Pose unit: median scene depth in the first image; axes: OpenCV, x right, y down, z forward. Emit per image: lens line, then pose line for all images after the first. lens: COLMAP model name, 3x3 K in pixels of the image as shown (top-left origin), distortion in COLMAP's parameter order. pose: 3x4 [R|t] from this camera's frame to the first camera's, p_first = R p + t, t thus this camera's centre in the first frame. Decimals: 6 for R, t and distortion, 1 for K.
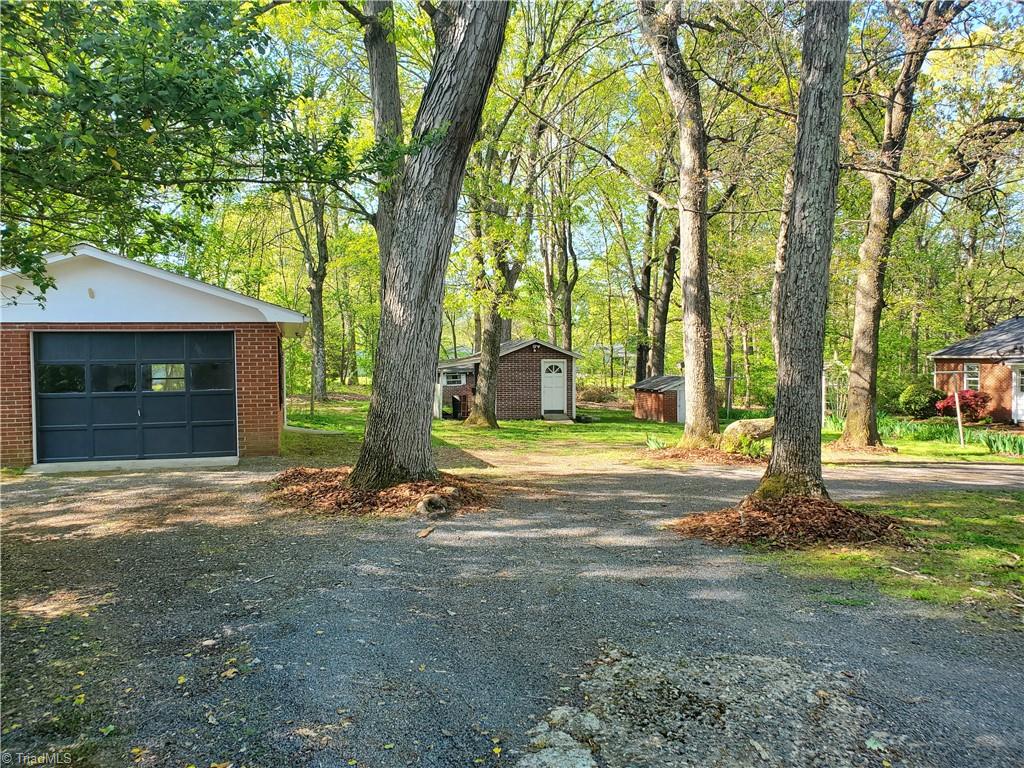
lens RADIAL K [[776.8, 0, 512.0], [0, 776.8, 384.0], [0, 0, 1]] dist [0.001317, 0.000941]
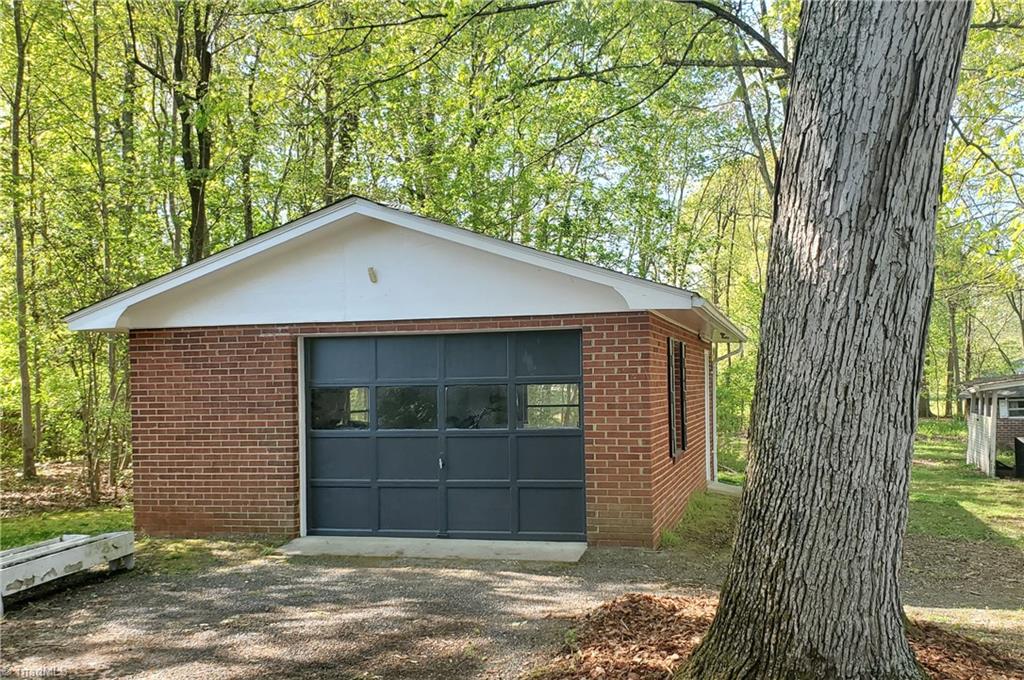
lens RADIAL K [[1040.8, 0, 512.2], [0, 1040.8, 392.5], [0, 0, 1]] dist [0.011618, -0.004660]
pose [[0.860036, 0.000099, -0.510233, -0.005992], [-0.008671, 0.999858, -0.014422, -0.008730], [0.510159, 0.016828, 0.859915, 0.329929]]
